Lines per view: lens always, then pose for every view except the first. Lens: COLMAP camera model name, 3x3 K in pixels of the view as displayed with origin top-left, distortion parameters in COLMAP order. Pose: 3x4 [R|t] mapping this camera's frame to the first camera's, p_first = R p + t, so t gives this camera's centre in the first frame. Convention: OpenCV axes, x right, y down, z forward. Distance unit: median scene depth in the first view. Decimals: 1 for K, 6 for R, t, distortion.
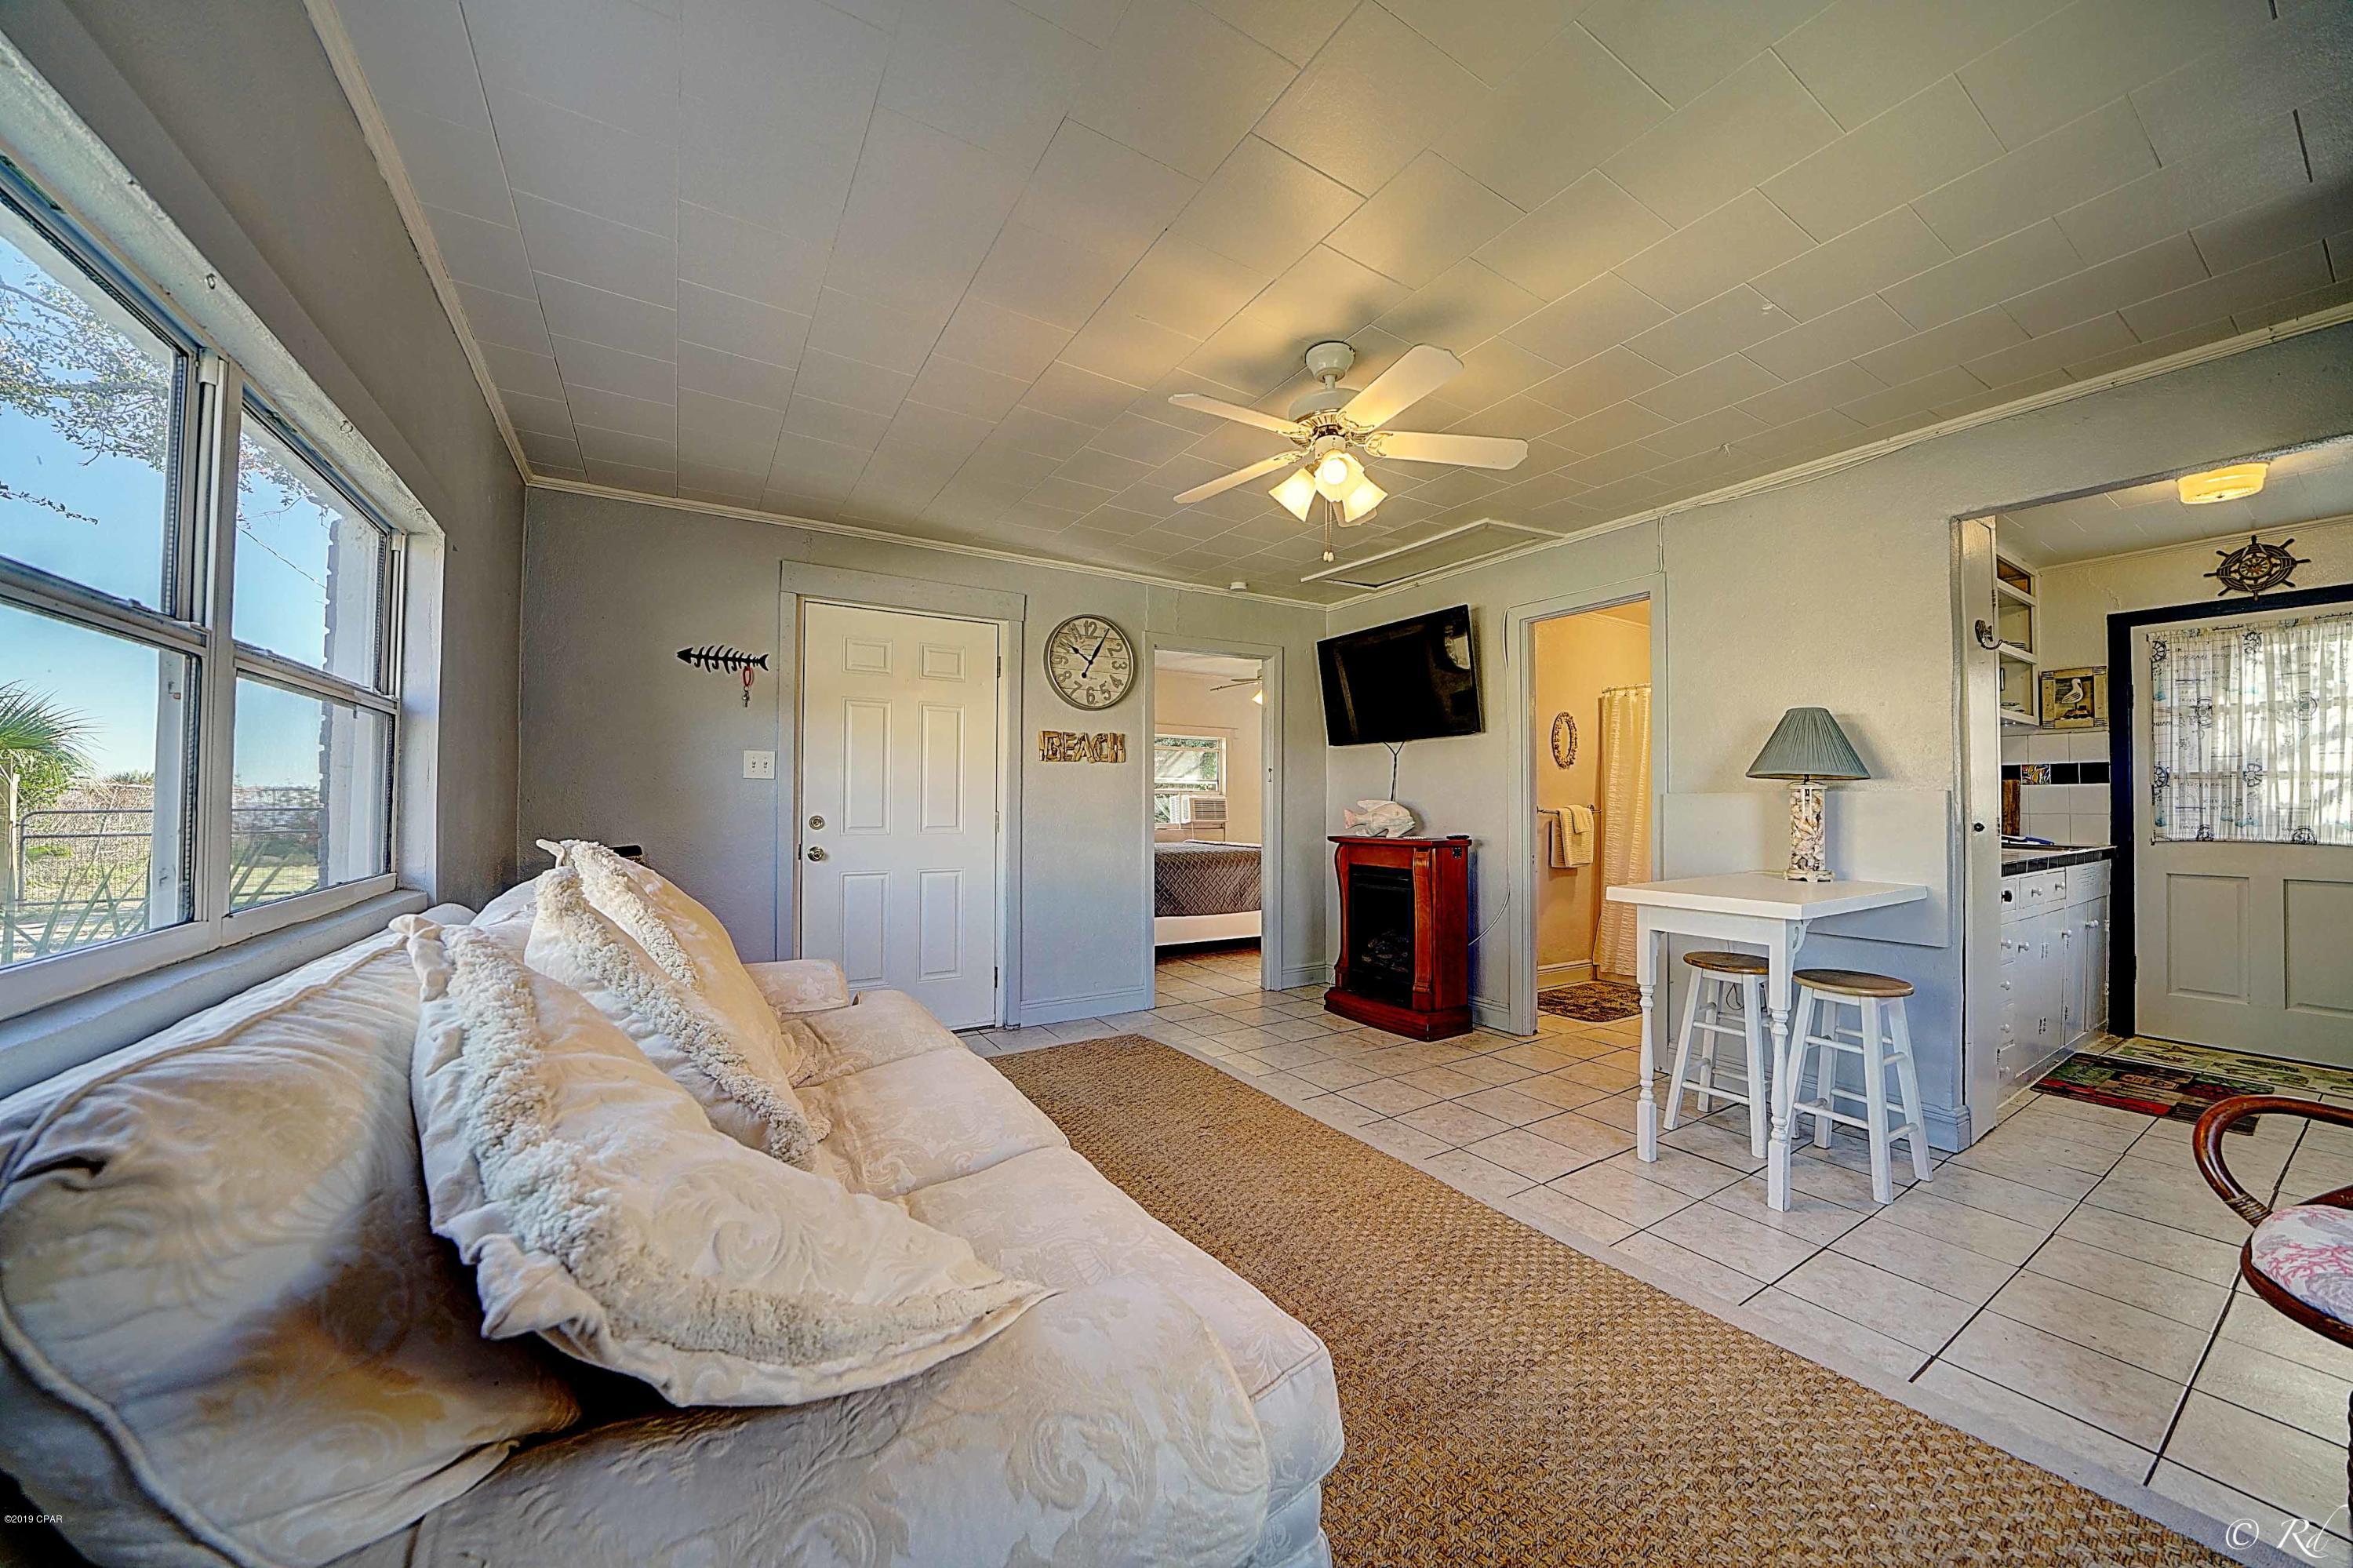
lens RADIAL K [[812.5, 0, 1178.0], [0, 812.5, 790.3], [0, 0, 1]] dist [-0.026272, 0.003018]
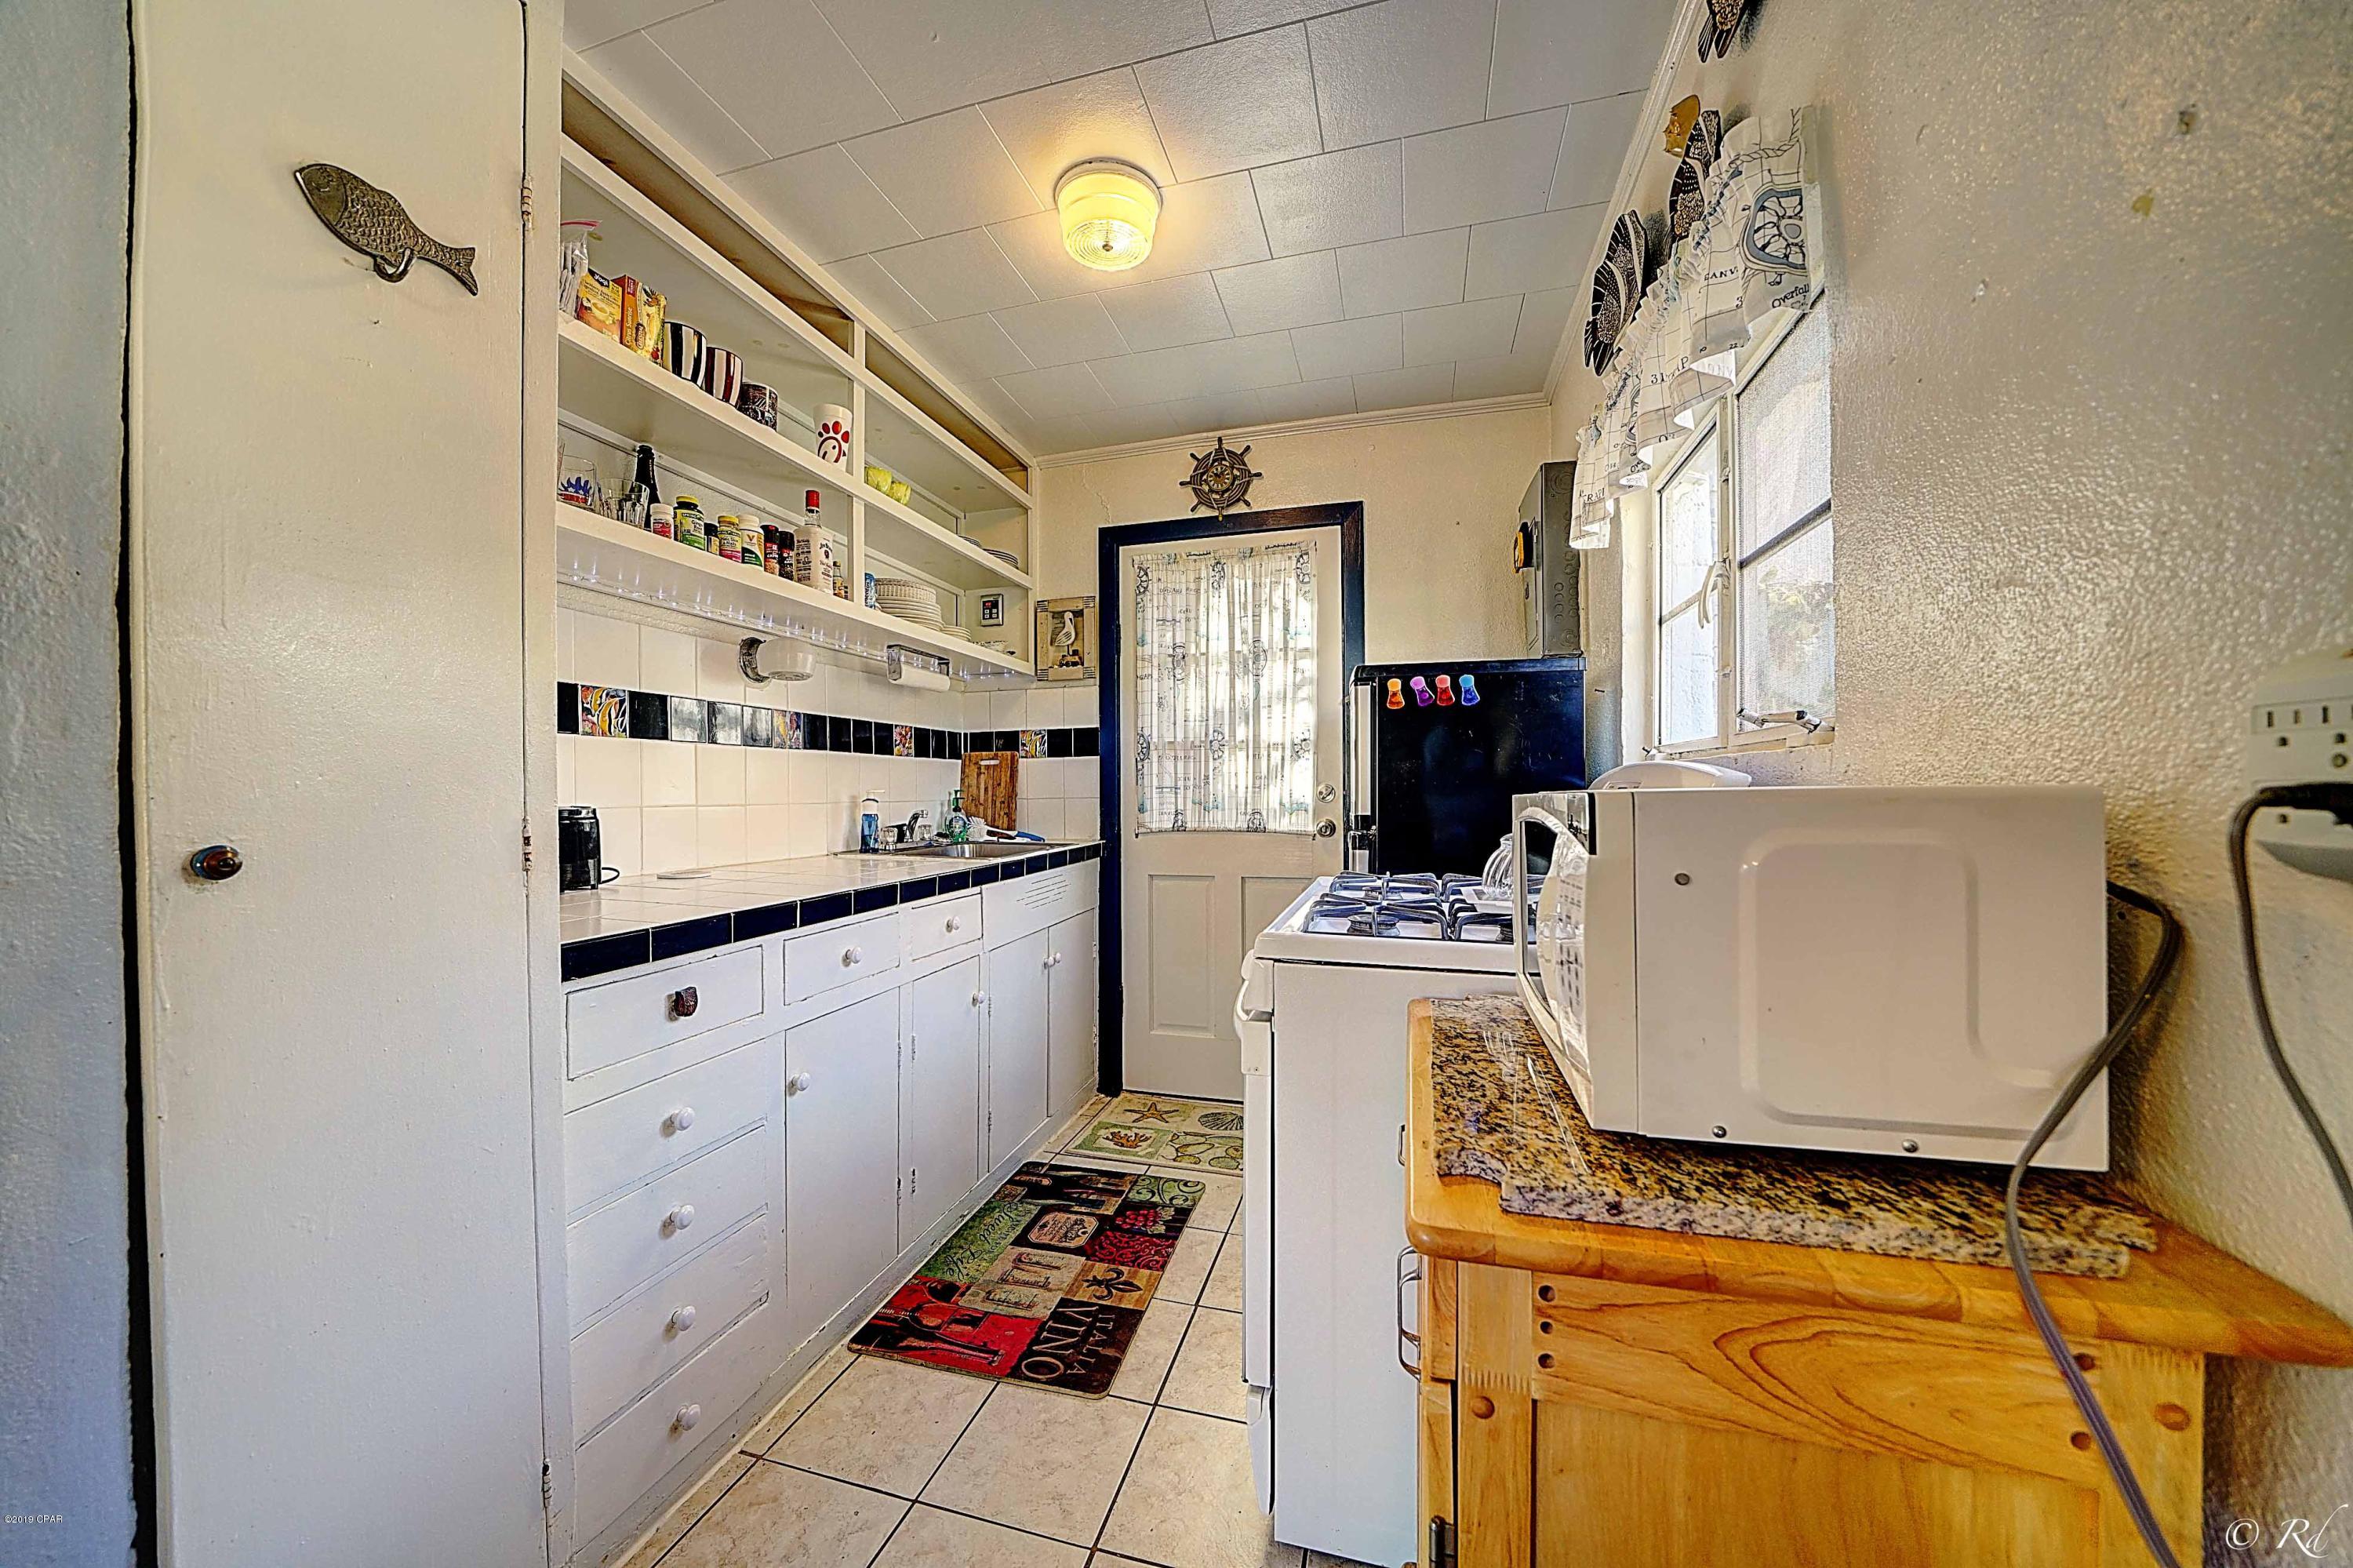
lens RADIAL K [[813.0, 0, 1173.0], [0, 813.0, 790.5], [0, 0, 1]] dist [-0.018940, 0.000093]
pose [[0.737843, -0.006219, 0.674943, 0.754210], [-0.000864, 0.999948, 0.010158, 0.016514], [-0.674971, -0.008079, 0.737800, 0.408544]]
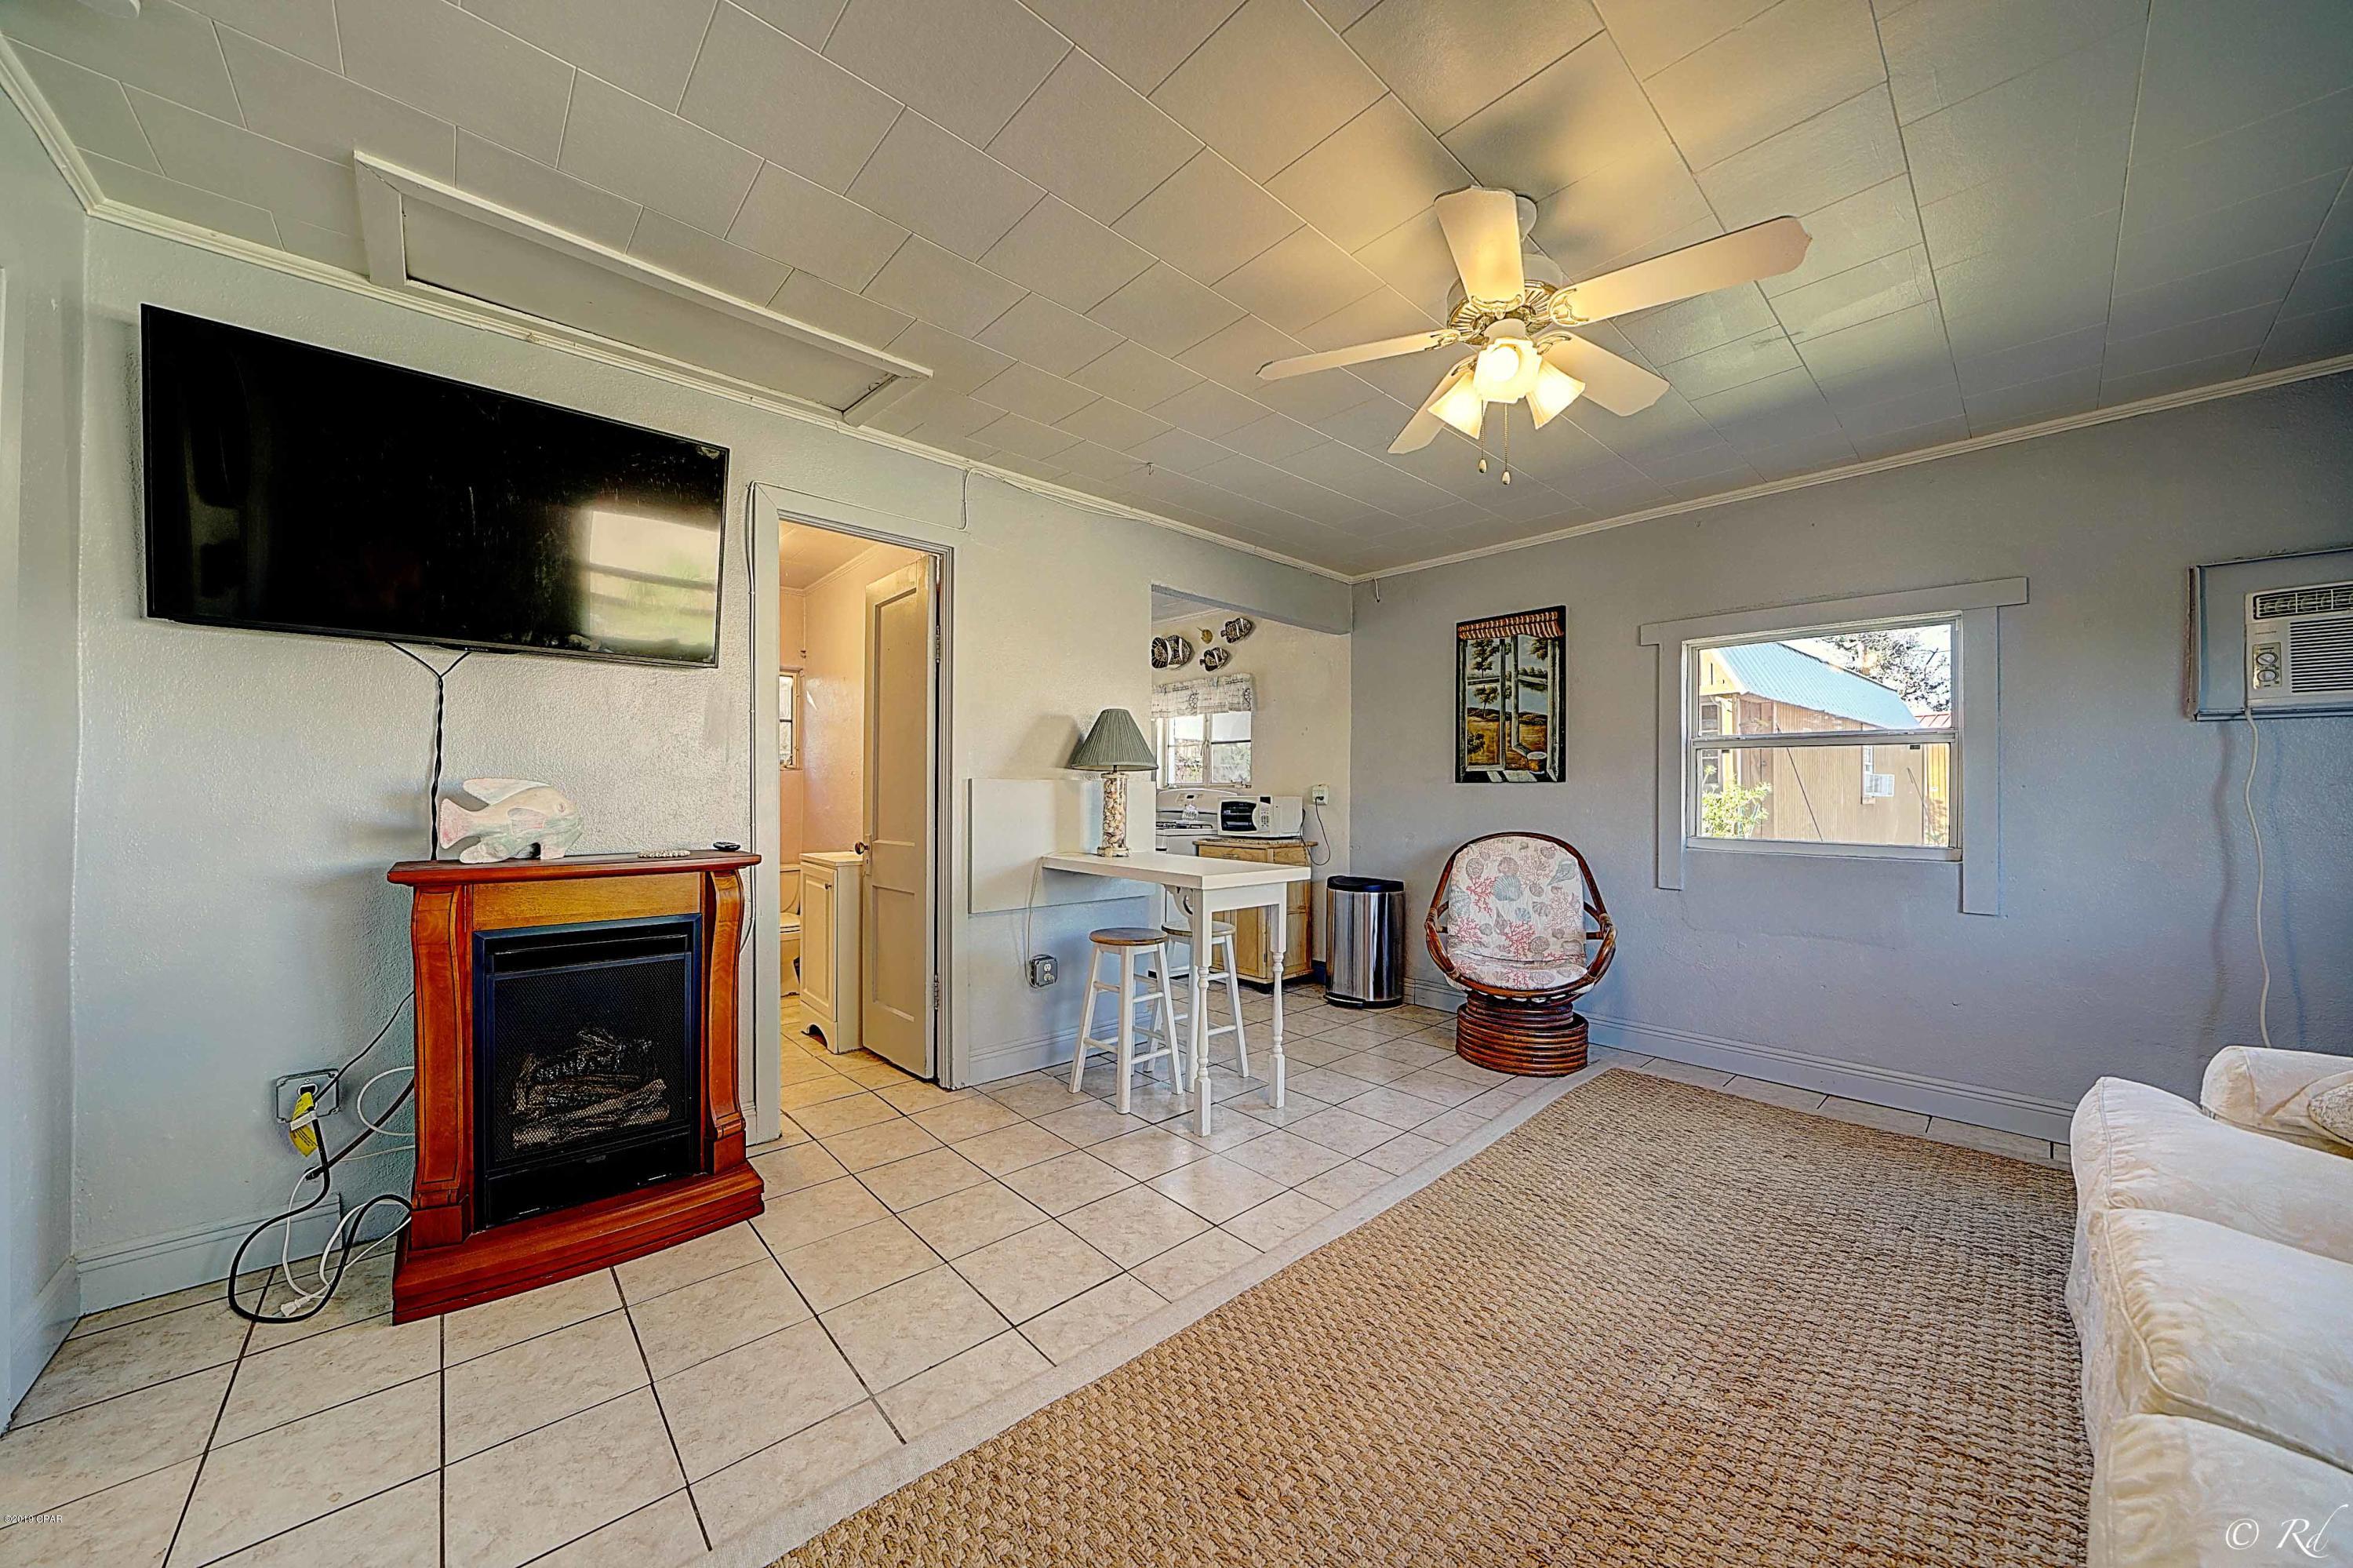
lens RADIAL K [[818.7, 0, 1180.0], [0, 818.7, 787.5], [0, 0, 1]] dist [-0.026872, 0.003028]
pose [[-0.196006, -0.008536, 0.980566, -0.308525], [-0.030028, 0.999545, 0.002699, 0.004243], [-0.980143, -0.028916, -0.196173, 0.849704]]
